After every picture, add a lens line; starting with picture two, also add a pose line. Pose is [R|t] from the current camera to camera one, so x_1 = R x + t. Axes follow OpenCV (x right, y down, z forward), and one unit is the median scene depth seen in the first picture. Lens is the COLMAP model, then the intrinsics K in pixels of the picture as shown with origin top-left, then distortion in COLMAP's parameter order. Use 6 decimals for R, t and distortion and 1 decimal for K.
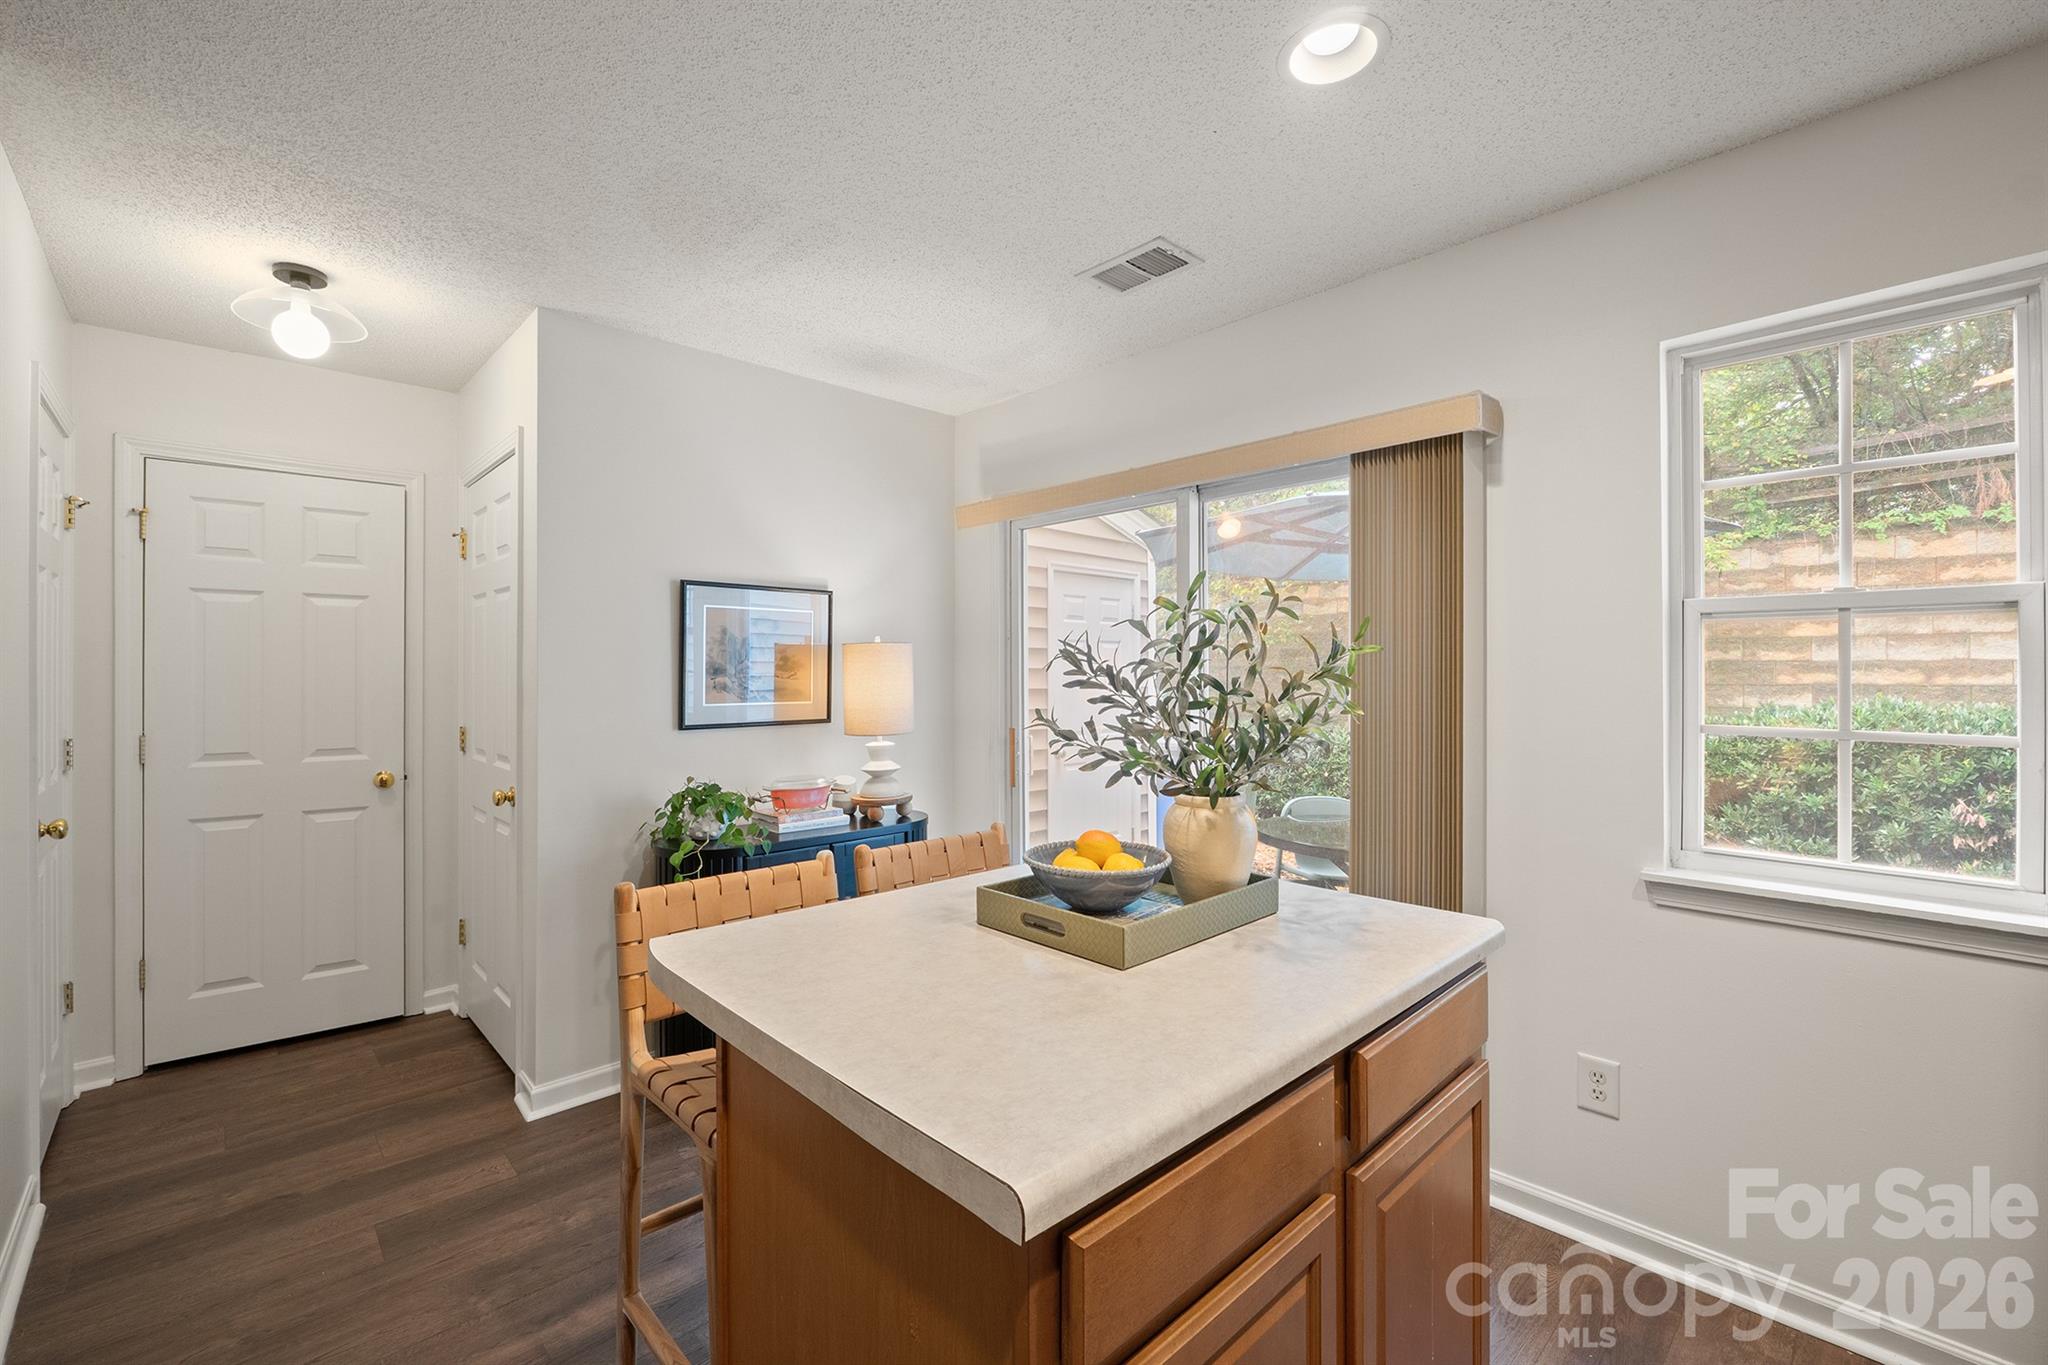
lens RADIAL K [[860.6, 0, 1029.5], [0, 860.6, 669.3], [0, 0, 1]] dist [-0.008992, -0.000993]
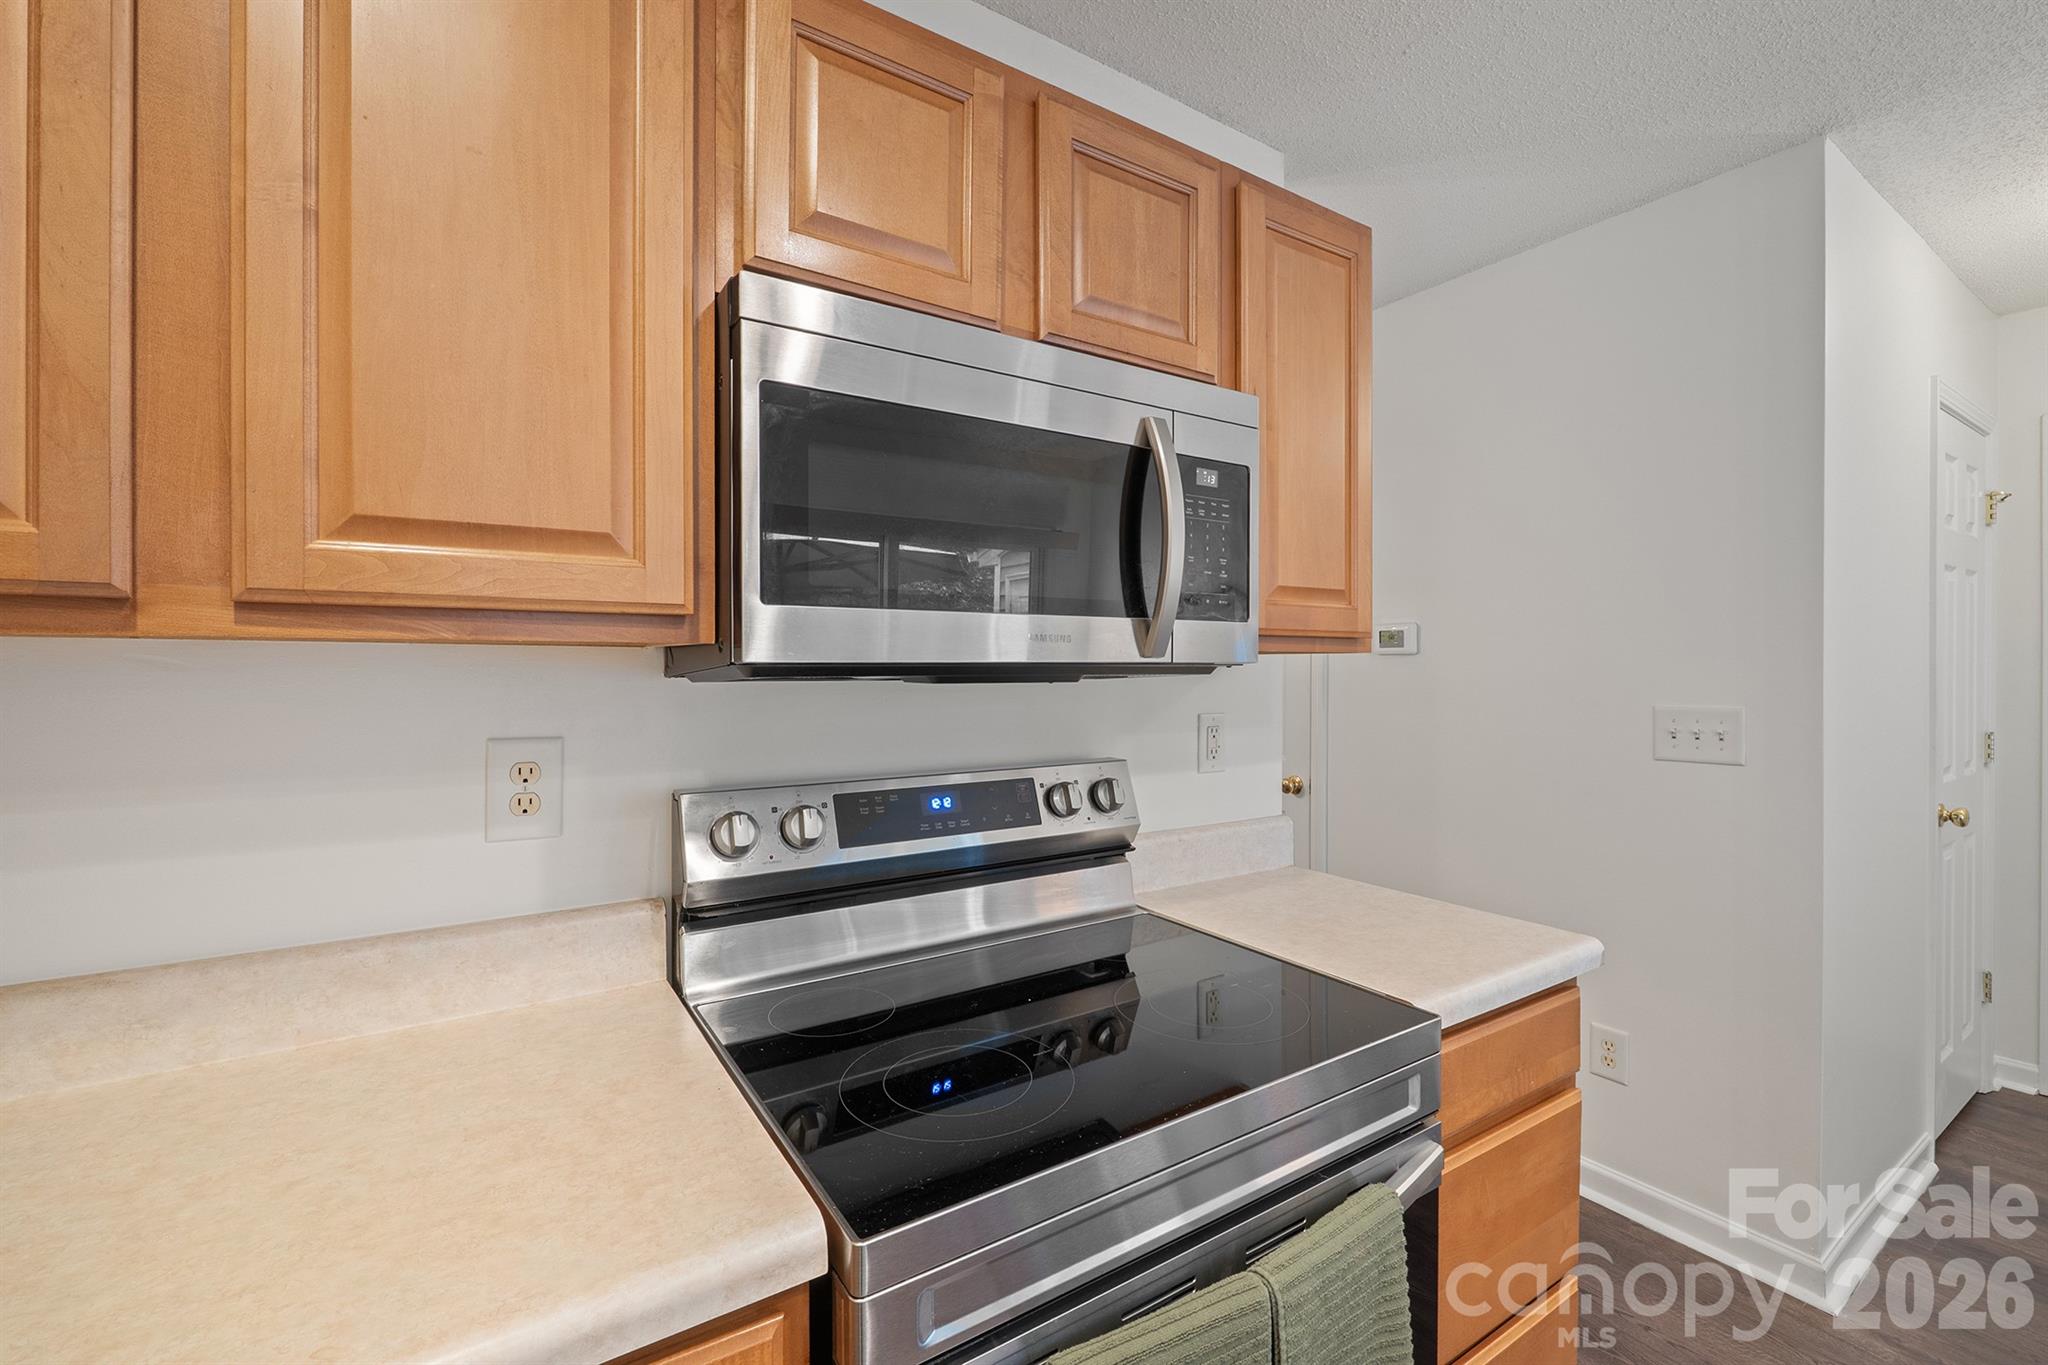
lens RADIAL K [[860.6, 0, 1025.5], [0, 860.6, 670.7], [0, 0, 1]] dist [-0.008992, -0.000993]
pose [[-0.179284, 0.003142, -0.983792, 0.034641], [0.006014, 0.999980, 0.002098, -0.000184], [0.983779, -0.005541, -0.179299, 0.025175]]
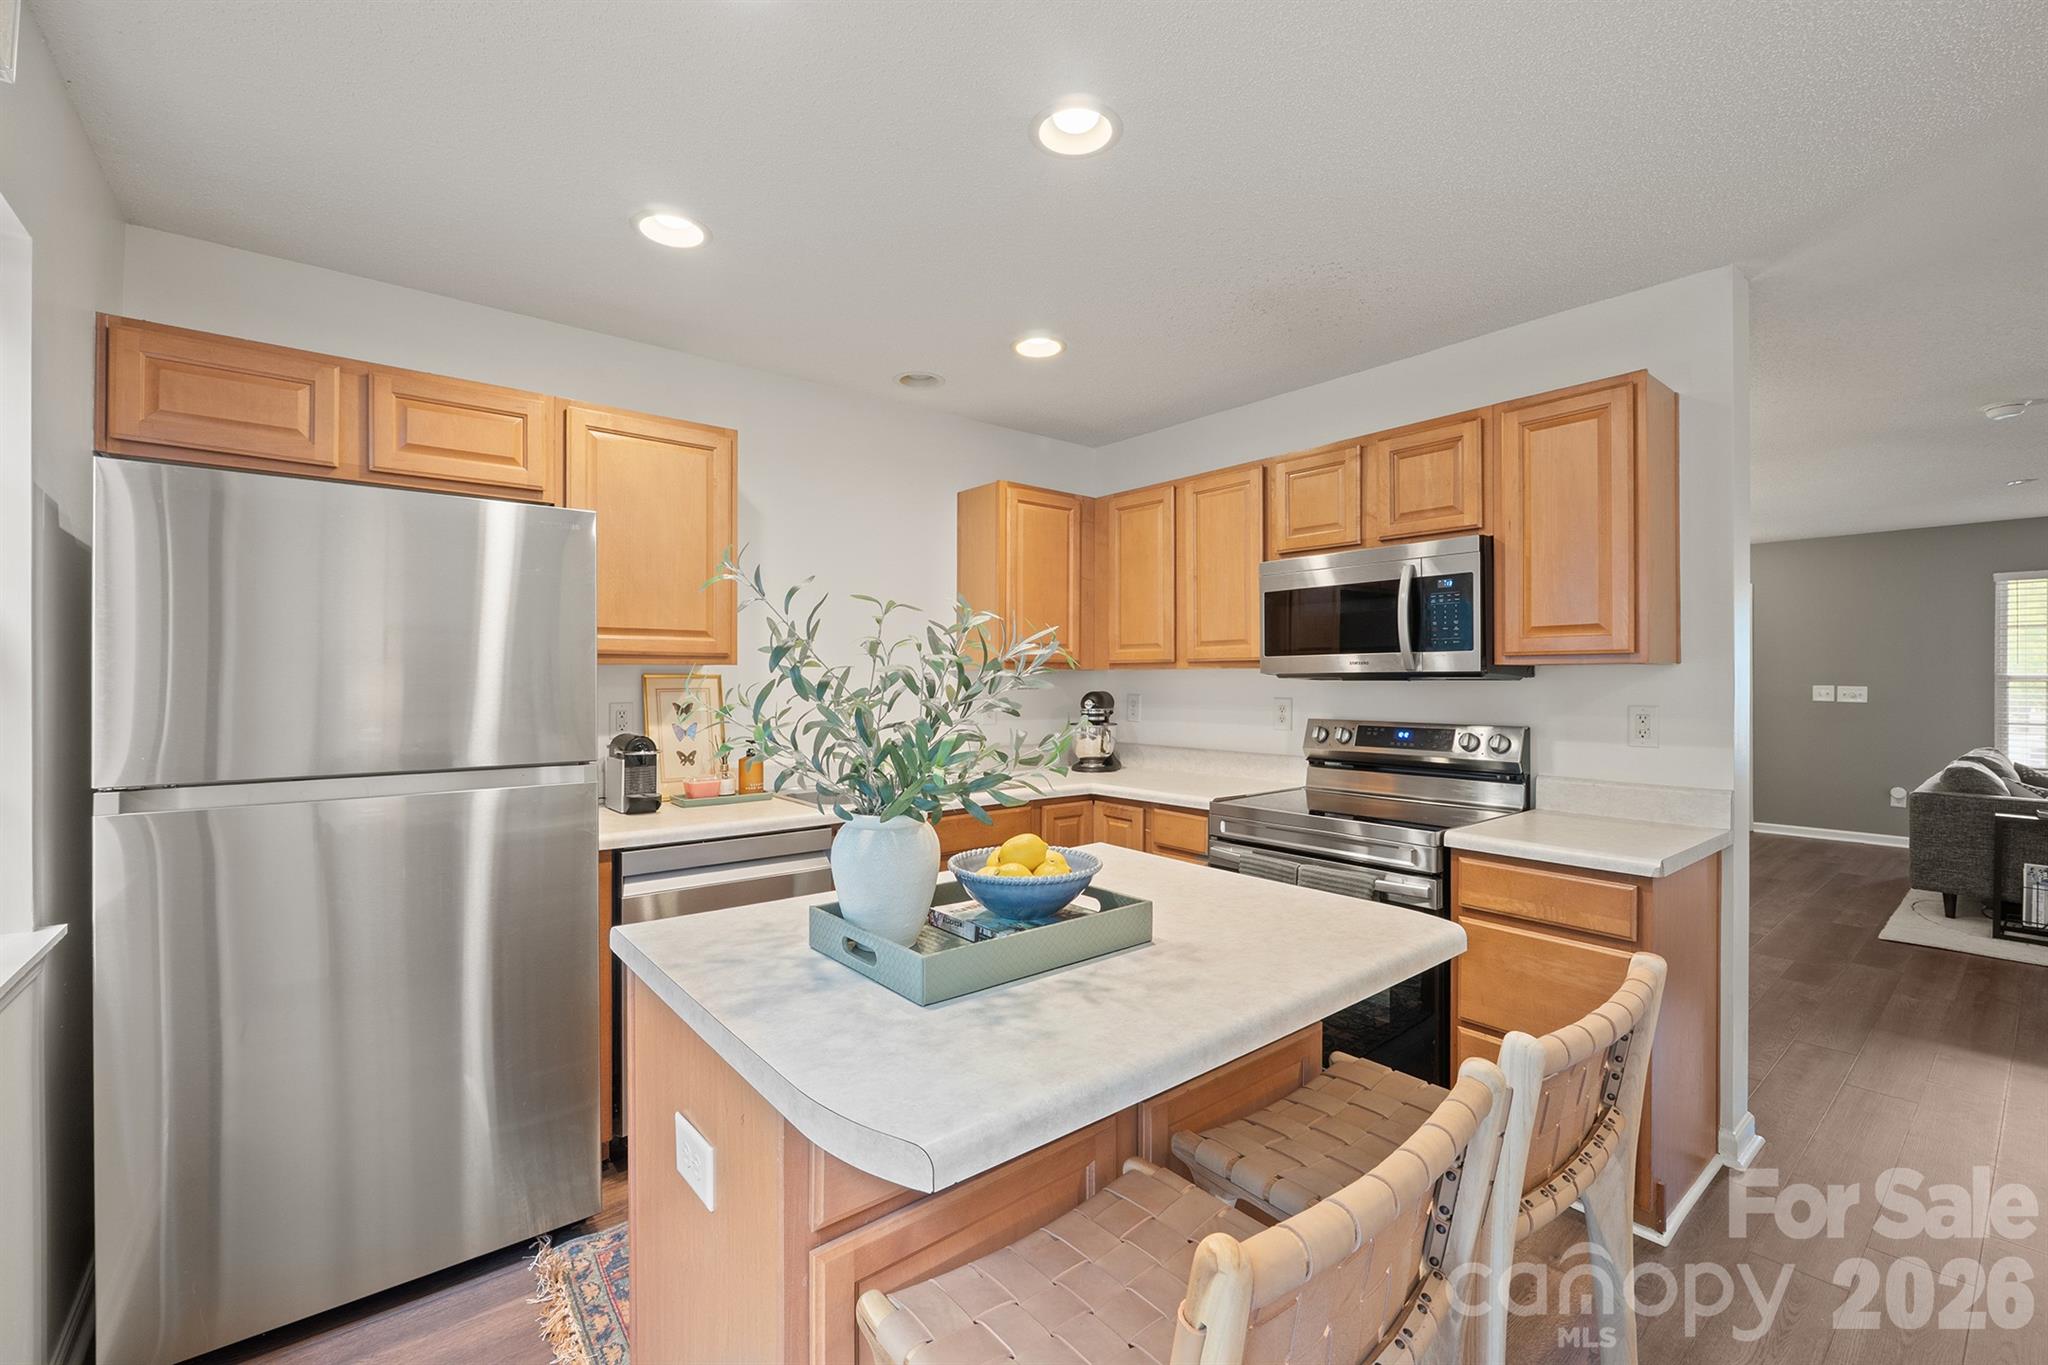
lens RADIAL K [[860.6, 0, 1027.2], [0, 860.6, 680.8], [0, 0, 1]] dist [-0.008992, -0.000993]
pose [[-0.997427, 0.002080, 0.071655, 0.001693], [0.001775, 0.999989, -0.004318, 0.004882], [-0.071663, -0.004179, -0.997420, 0.489314]]
